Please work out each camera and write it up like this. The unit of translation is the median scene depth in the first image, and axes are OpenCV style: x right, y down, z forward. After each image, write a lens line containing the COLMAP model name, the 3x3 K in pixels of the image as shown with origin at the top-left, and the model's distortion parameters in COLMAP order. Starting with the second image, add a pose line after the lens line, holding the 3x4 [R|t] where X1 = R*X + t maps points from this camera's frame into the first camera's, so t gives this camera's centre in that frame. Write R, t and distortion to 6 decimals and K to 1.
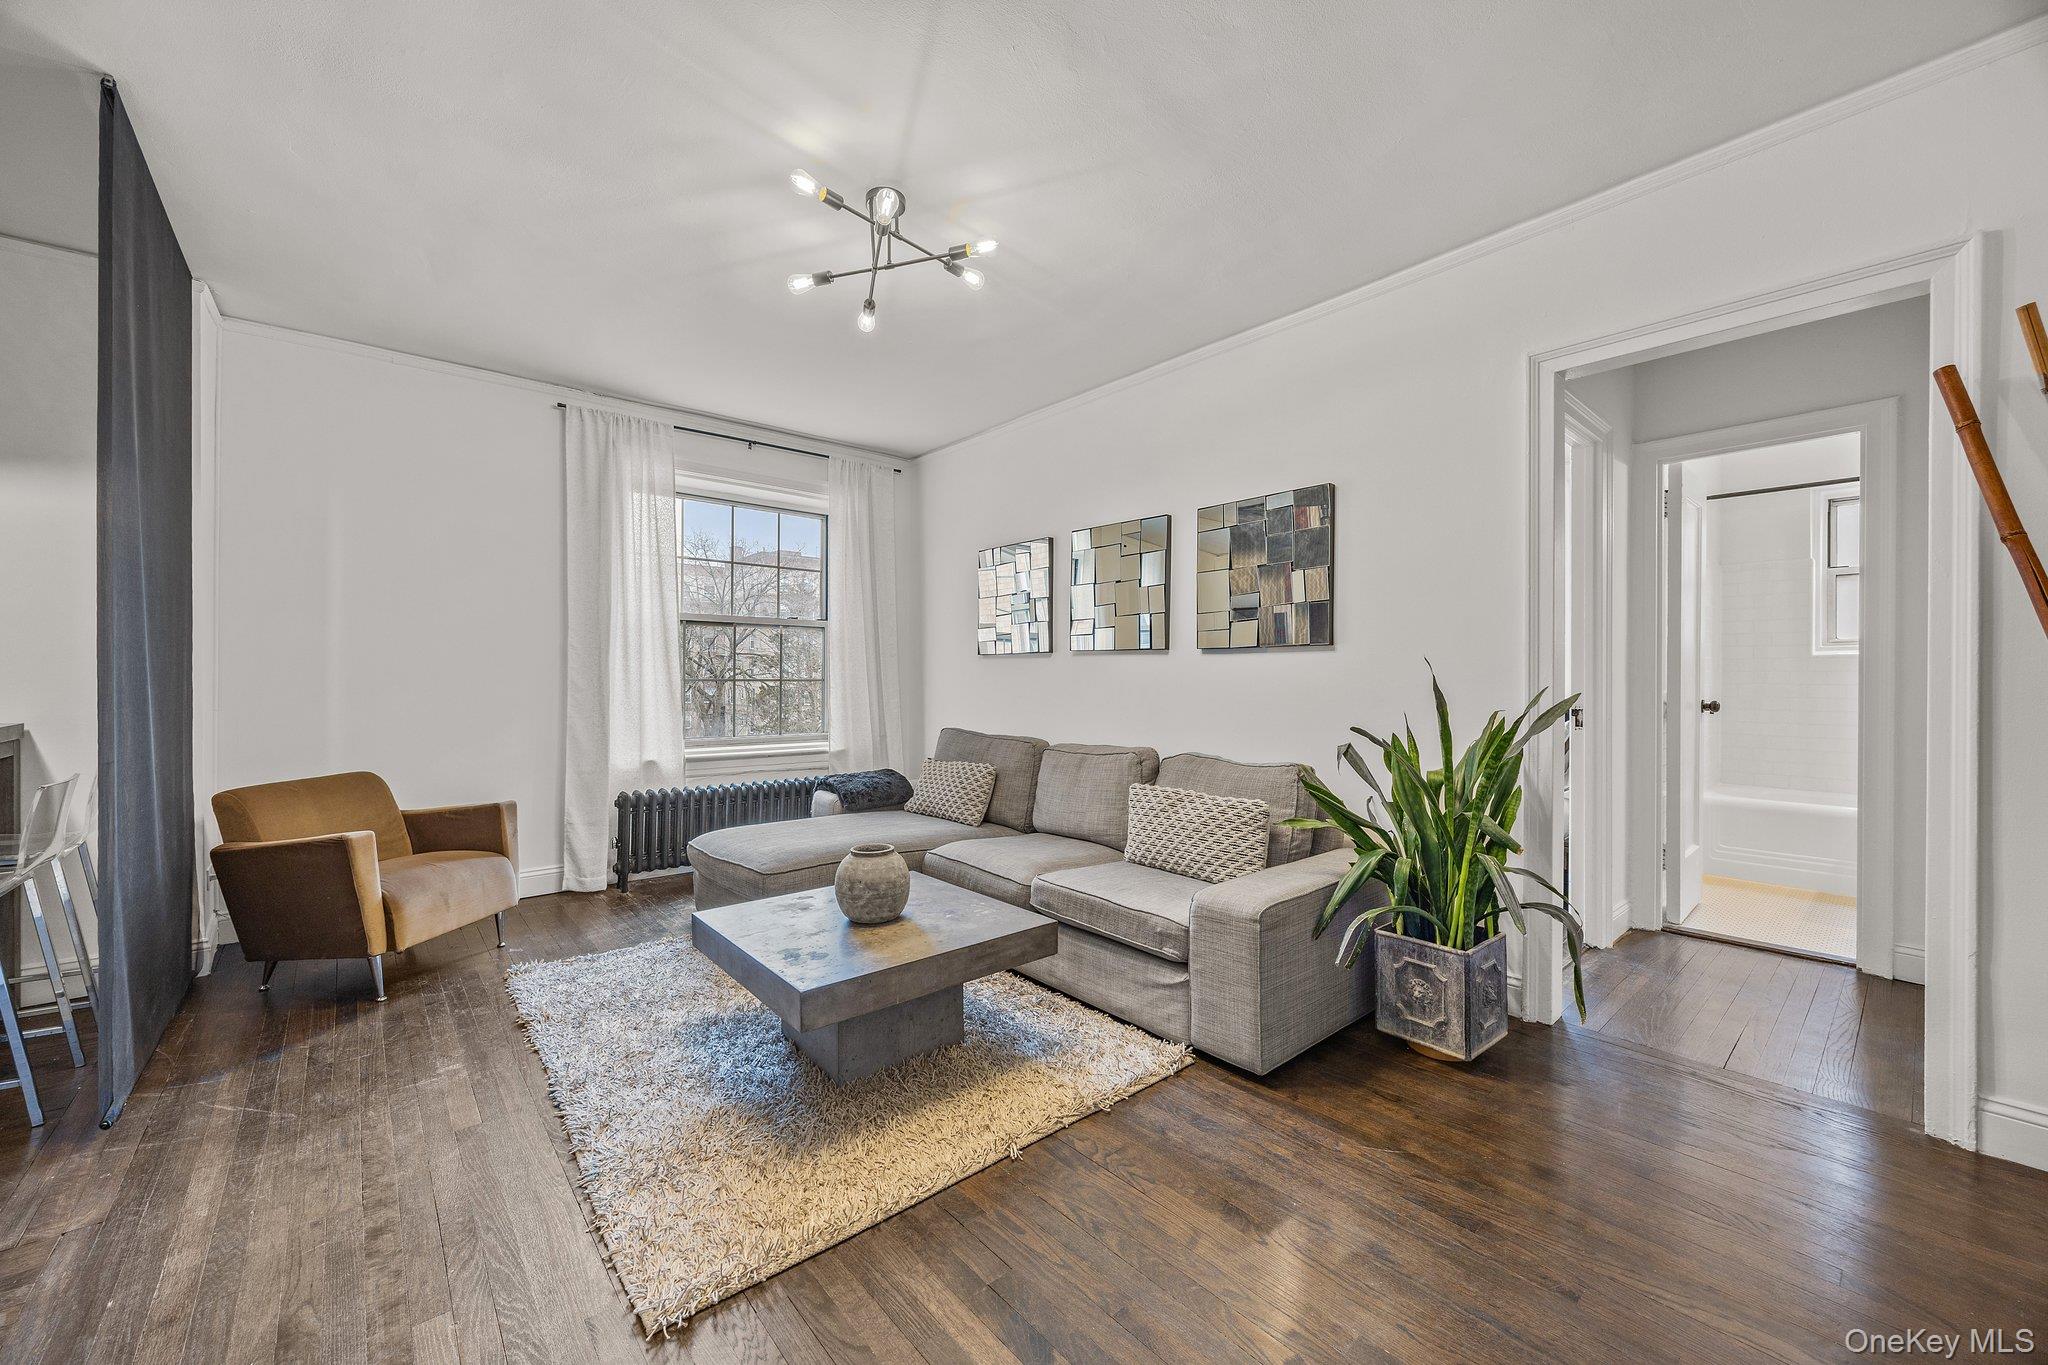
lens RADIAL K [[800.1, 0, 1013.9], [0, 800.1, 677.8], [0, 0, 1]] dist [-0.000392, -0.000036]
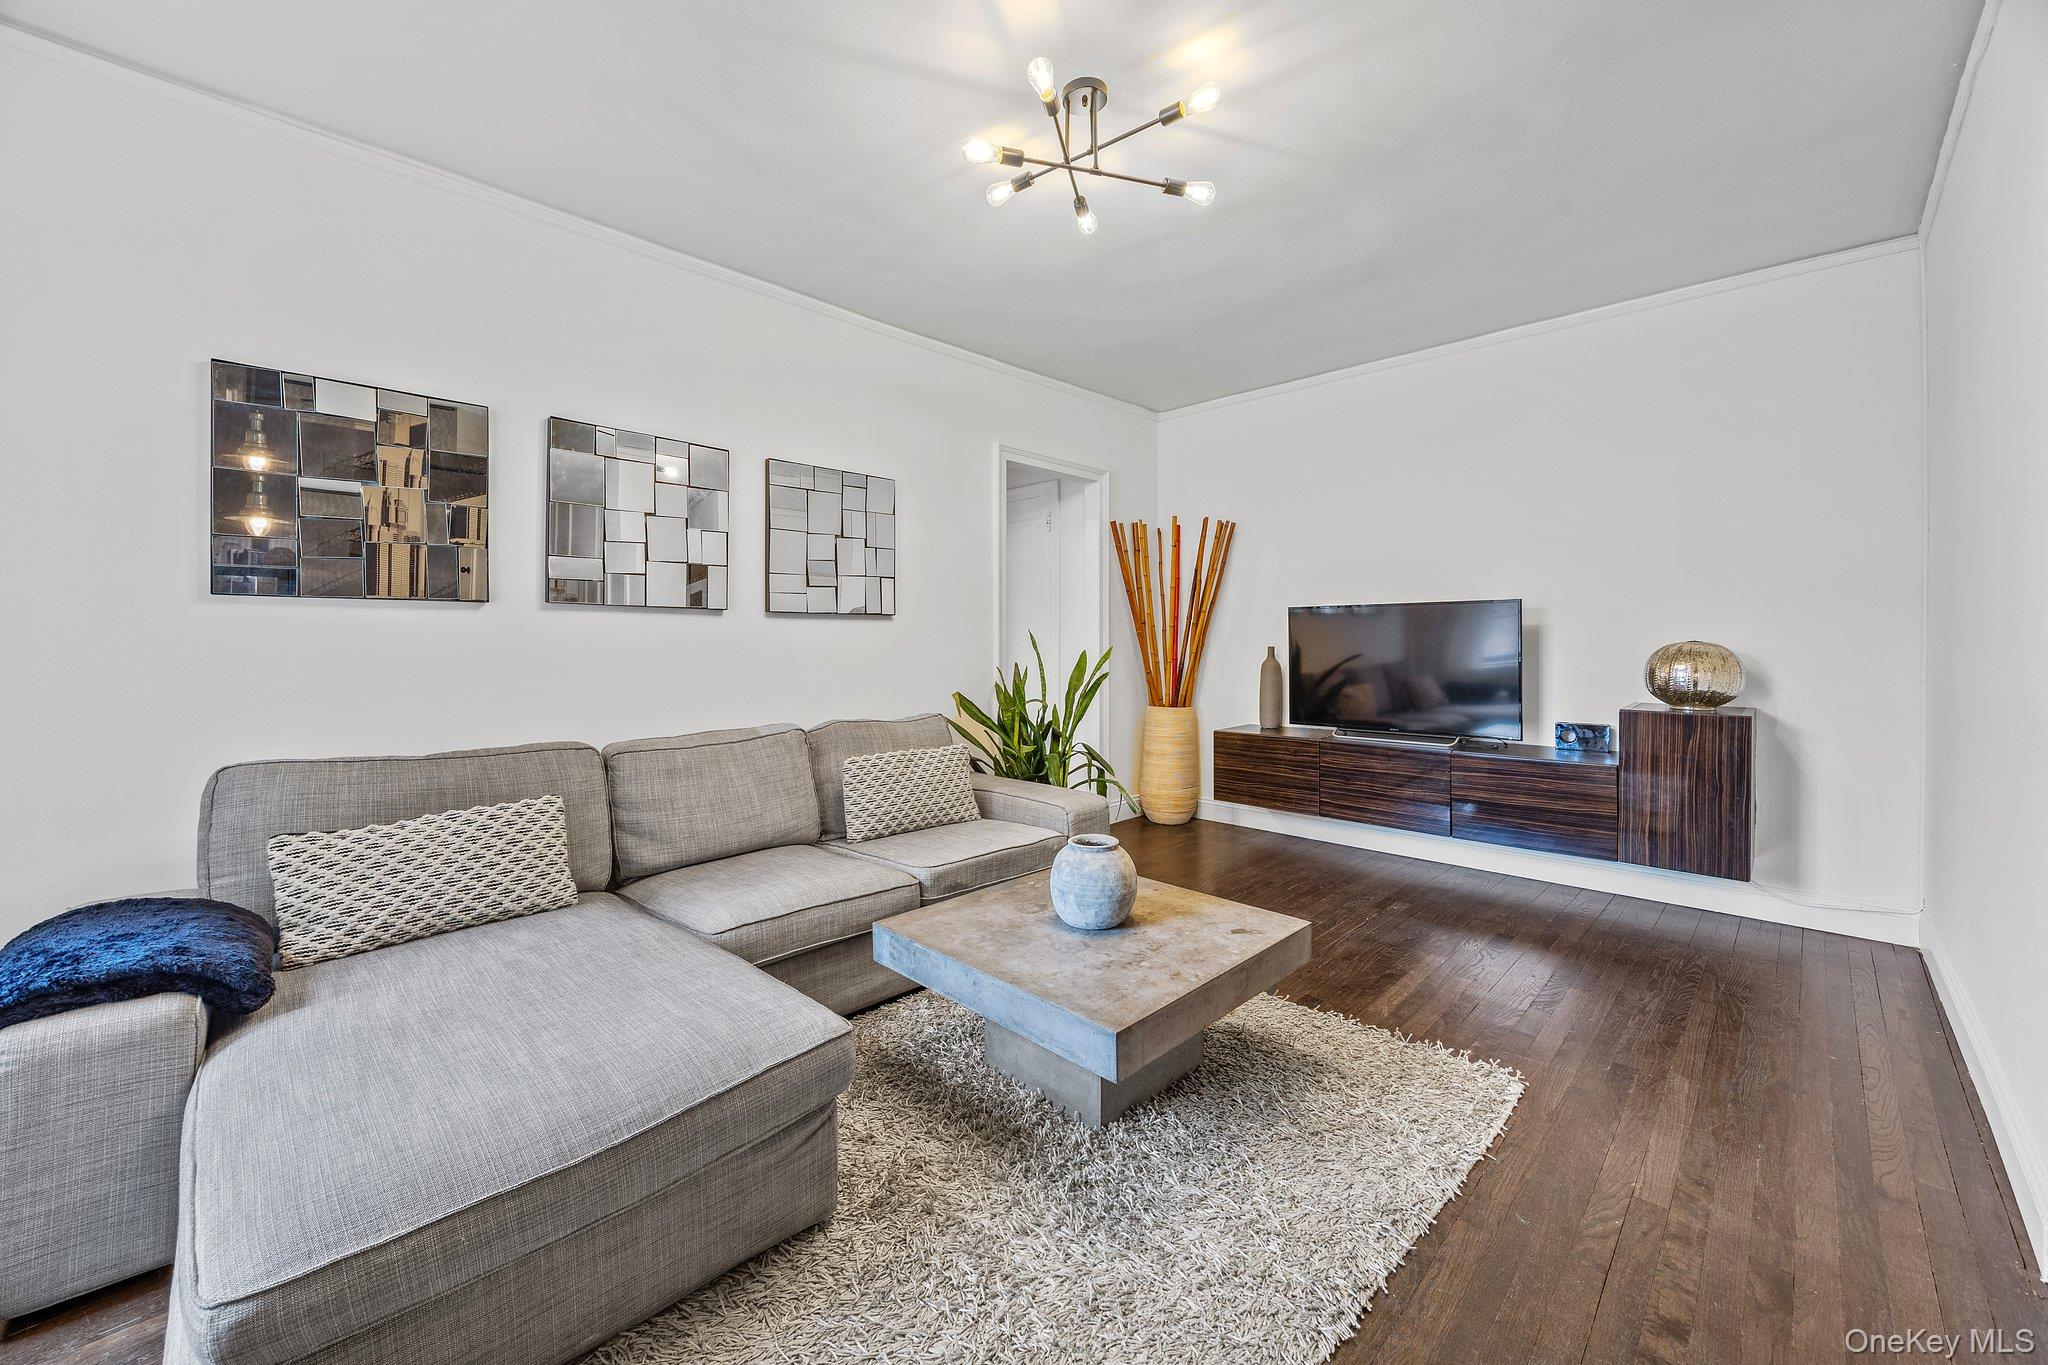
lens RADIAL K [[800.1, 0, 1033.1], [0, 800.1, 644.7], [0, 0, 1]] dist [-0.000392, -0.000036]
pose [[-0.113820, -0.001787, 0.993500, -0.704141], [0.003883, 0.999990, 0.002244, 0.000914], [-0.993494, 0.004114, -0.113812, 0.801060]]
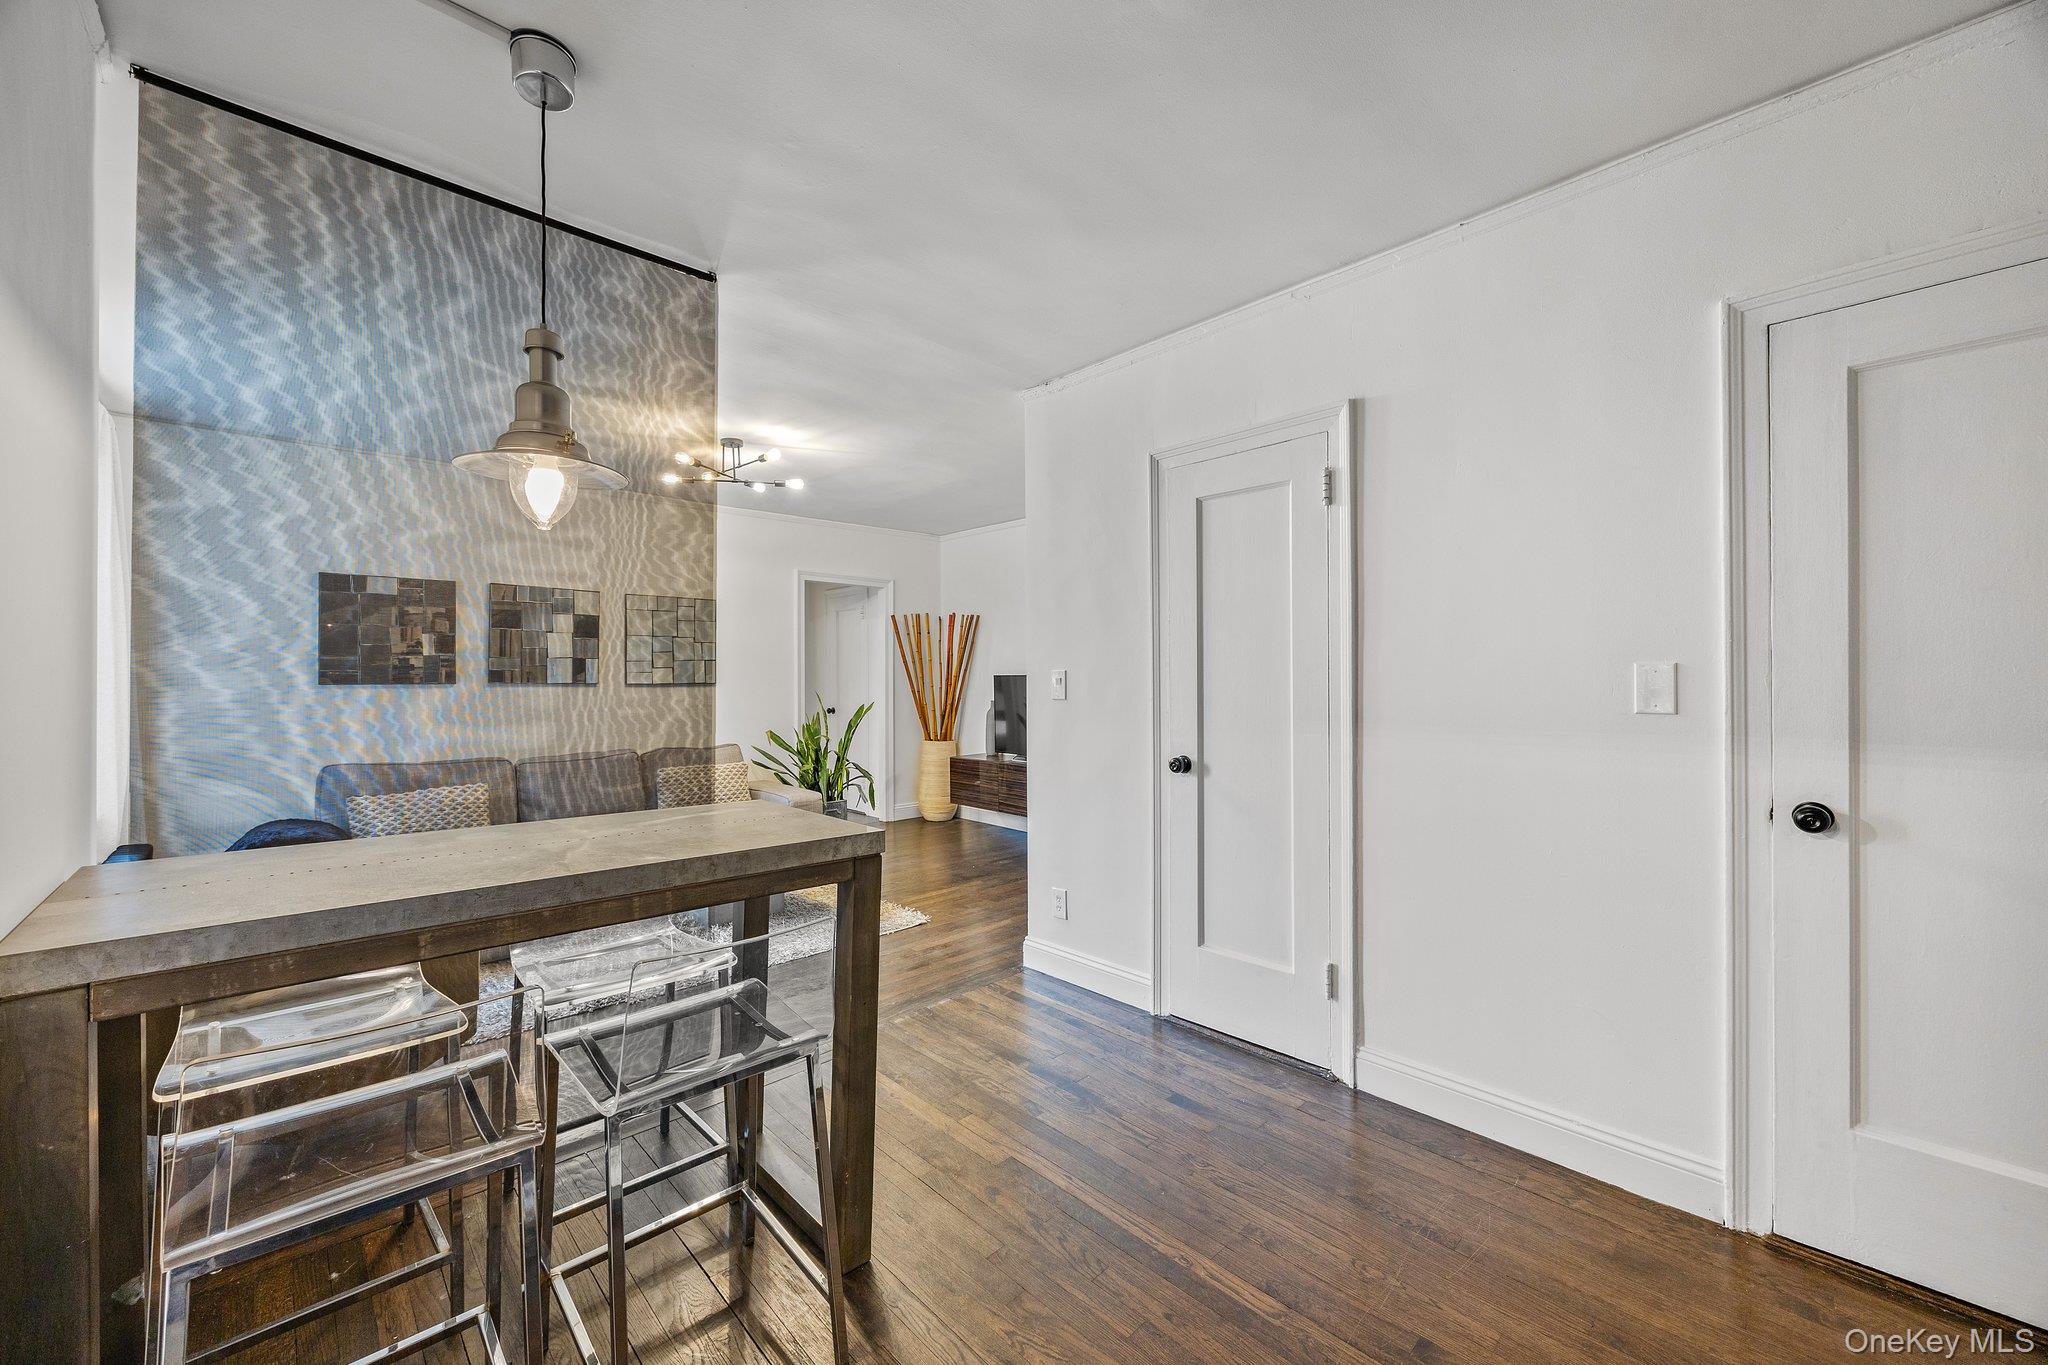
lens RADIAL K [[800.1, 0, 1035.9], [0, 800.1, 673.1], [0, 0, 1]] dist [-0.000392, -0.000036]
pose [[-0.076359, 0.006489, 0.997059, -1.375893], [0.005854, 0.999965, -0.006060, -0.044252], [-0.997063, 0.005374, -0.076395, 0.318215]]
